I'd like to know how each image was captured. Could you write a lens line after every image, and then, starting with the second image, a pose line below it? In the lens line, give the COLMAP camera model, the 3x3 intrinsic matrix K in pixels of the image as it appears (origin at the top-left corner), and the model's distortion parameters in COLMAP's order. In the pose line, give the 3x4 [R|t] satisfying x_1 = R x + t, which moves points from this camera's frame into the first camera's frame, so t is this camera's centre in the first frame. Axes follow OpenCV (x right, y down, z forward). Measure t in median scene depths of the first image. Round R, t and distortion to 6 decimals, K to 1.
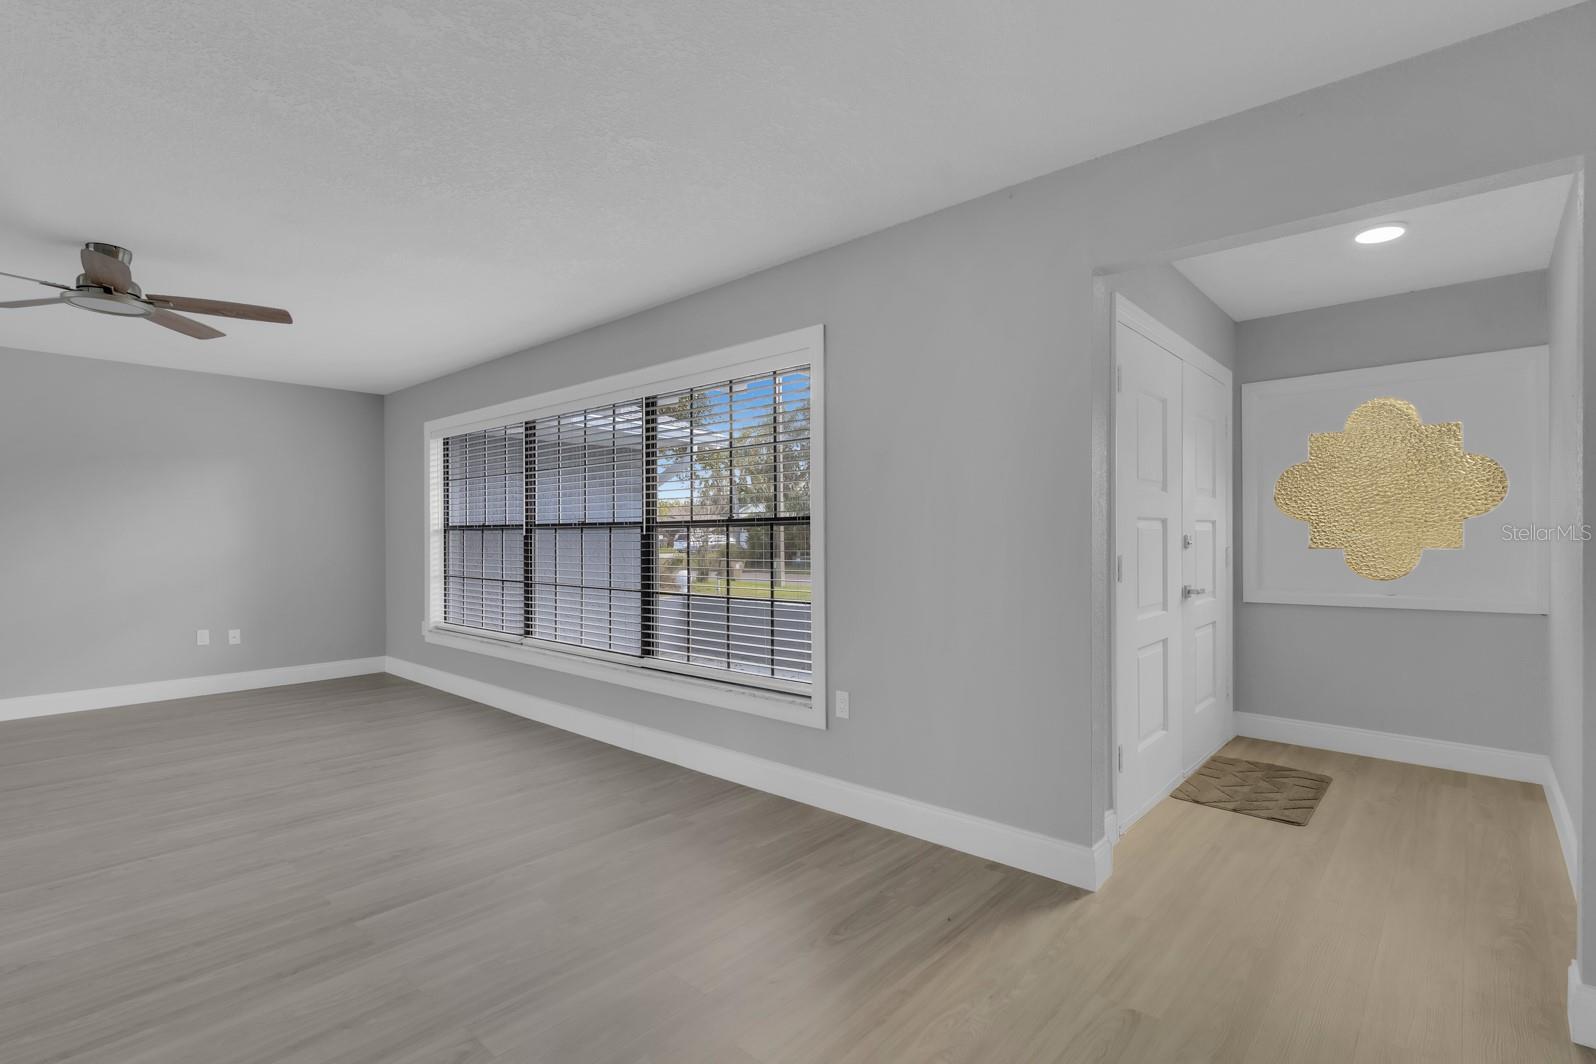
lens RADIAL K [[741.8, 0, 804.9], [0, 741.8, 529.7], [0, 0, 1]] dist [0.004160, 0.000137]
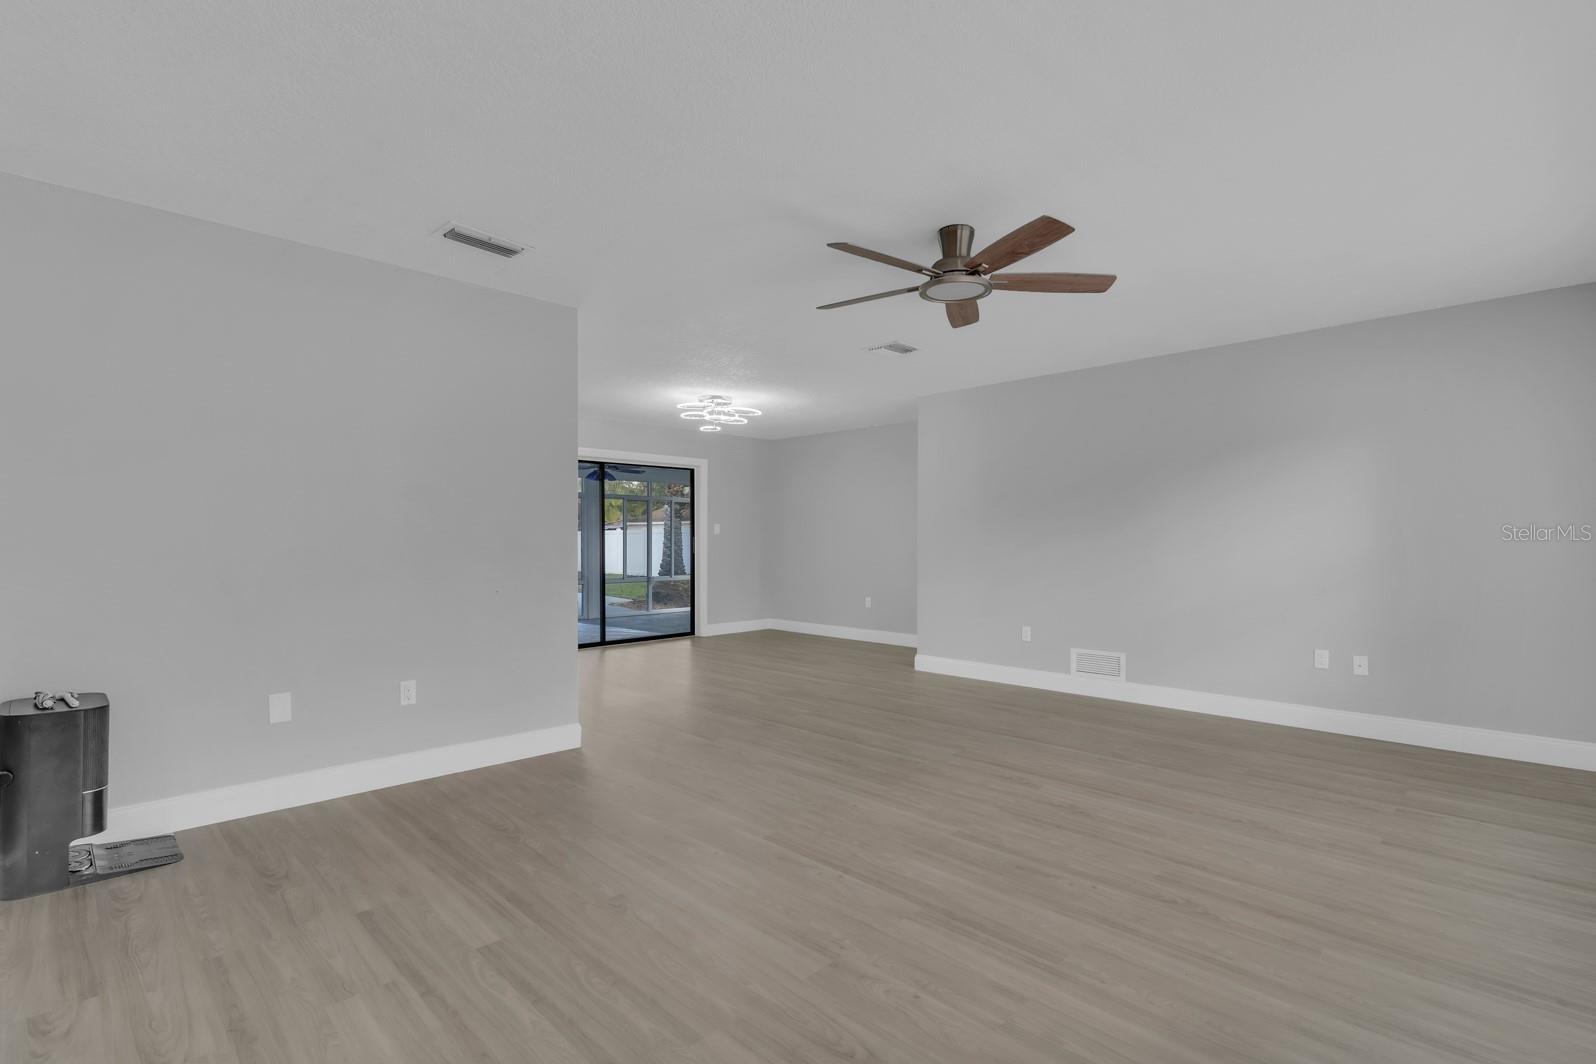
lens RADIAL K [[741.8, 0, 804.9], [0, 741.8, 529.7], [0, 0, 1]] dist [0.004160, 0.000137]
pose [[-0.054980, -0.011945, -0.998416, 0.054630], [0.010510, 0.999866, -0.012541, 0.015390], [0.998432, -0.011183, -0.054847, 0.874672]]
